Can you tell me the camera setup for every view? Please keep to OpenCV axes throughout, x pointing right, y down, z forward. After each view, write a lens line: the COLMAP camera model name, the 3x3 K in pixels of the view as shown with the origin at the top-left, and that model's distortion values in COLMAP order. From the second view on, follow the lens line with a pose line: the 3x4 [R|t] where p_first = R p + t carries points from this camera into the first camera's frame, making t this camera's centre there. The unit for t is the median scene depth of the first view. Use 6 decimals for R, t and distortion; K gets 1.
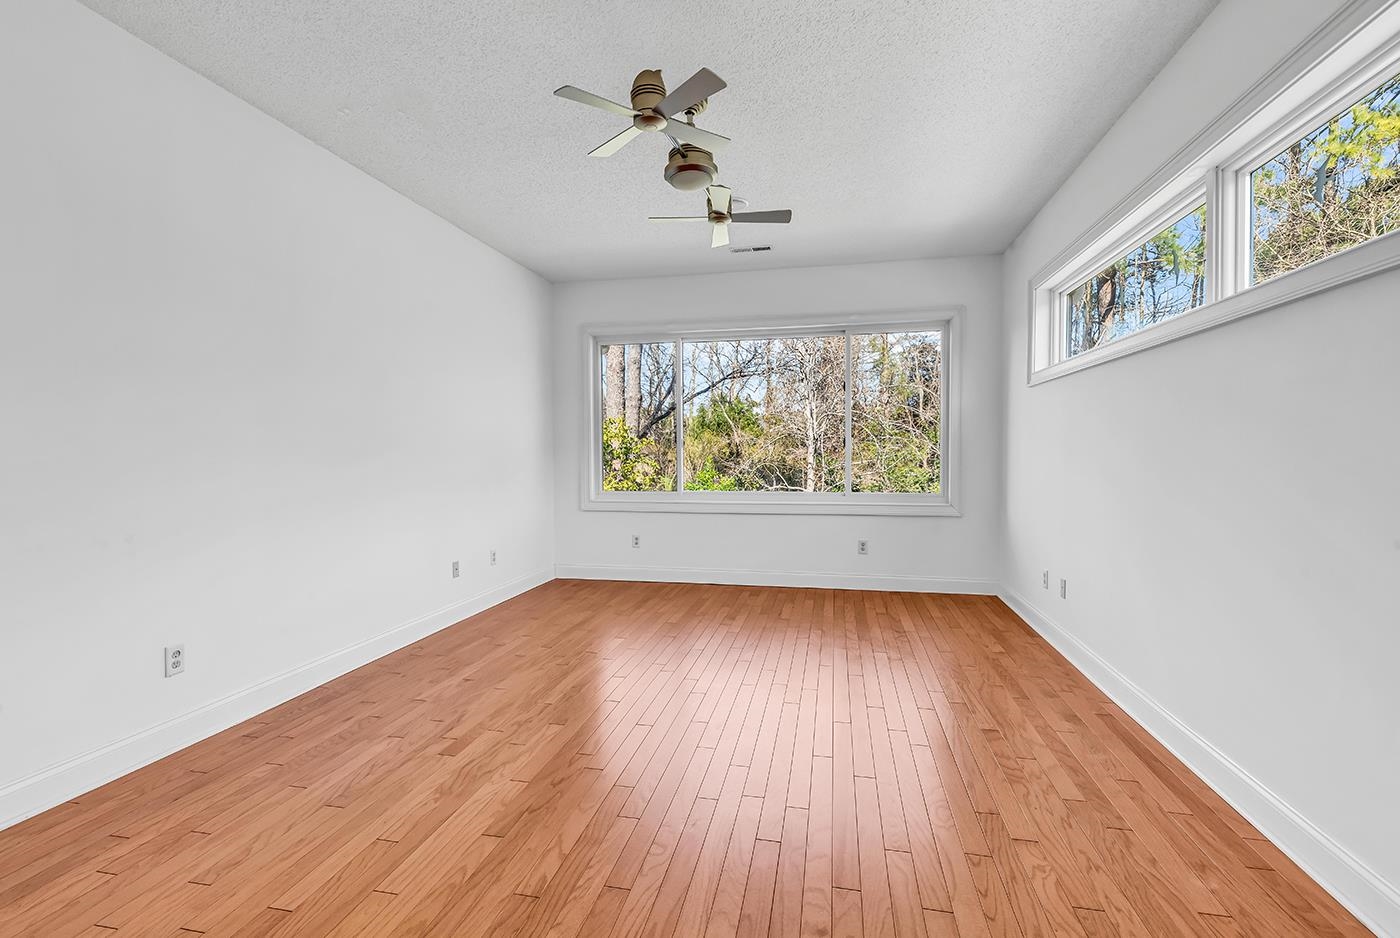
lens RADIAL K [[642.6, 0, 682.1], [0, 642.6, 458.1], [0, 0, 1]] dist [0.009373, -0.000447]
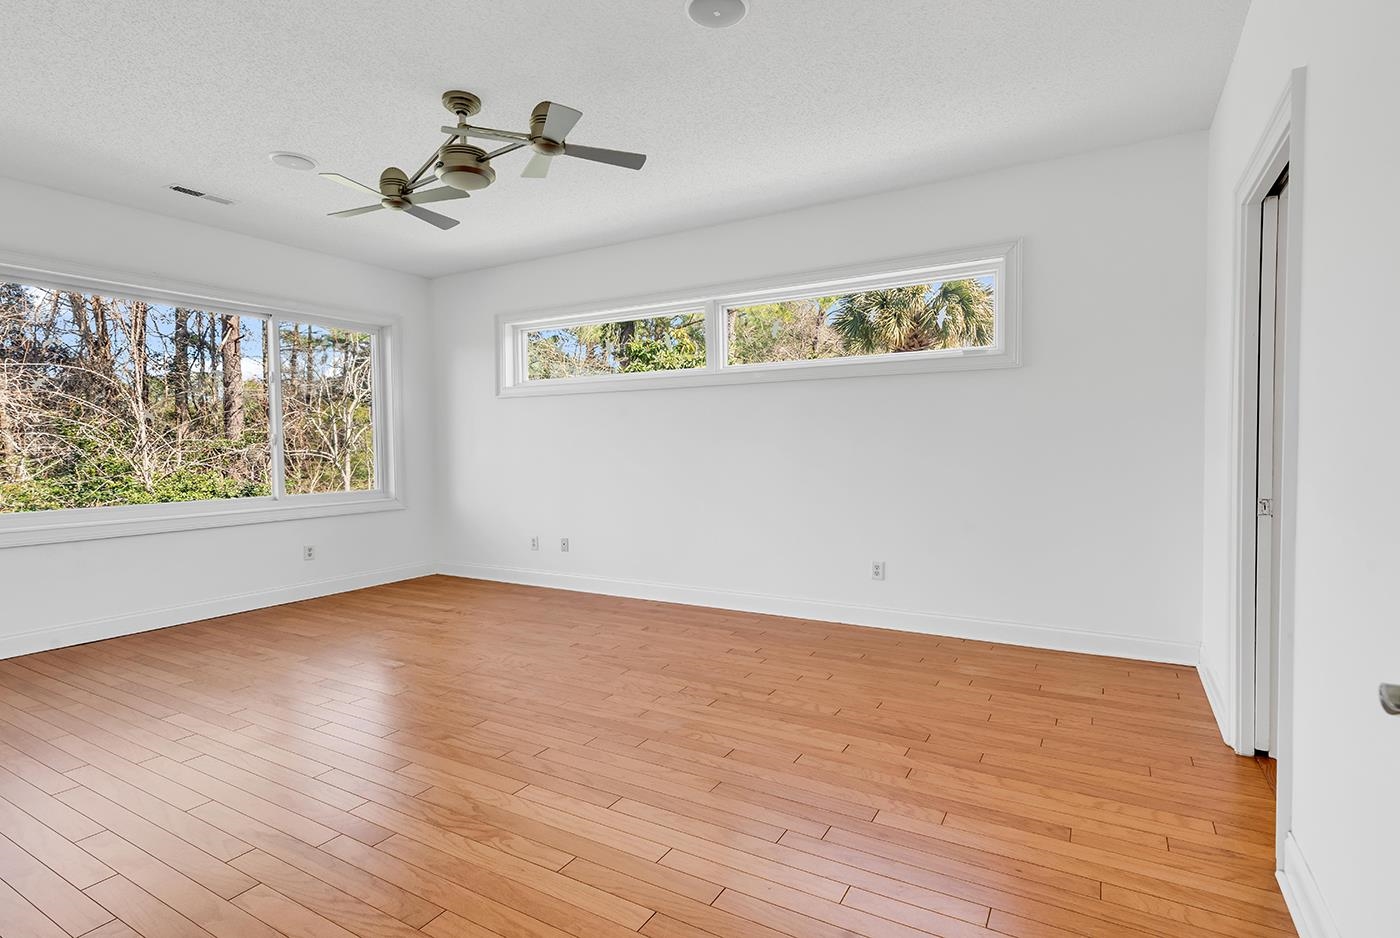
lens RADIAL K [[610.3, 0, 702.1], [0, 610.3, 461.8], [0, 0, 1]] dist [0.012825, 0.000011]
pose [[0.369073, -0.025057, 0.929063, -0.755666], [0.019633, 0.999624, 0.019161, 0.000540], [-0.929193, 0.011168, 0.369426, 0.309820]]
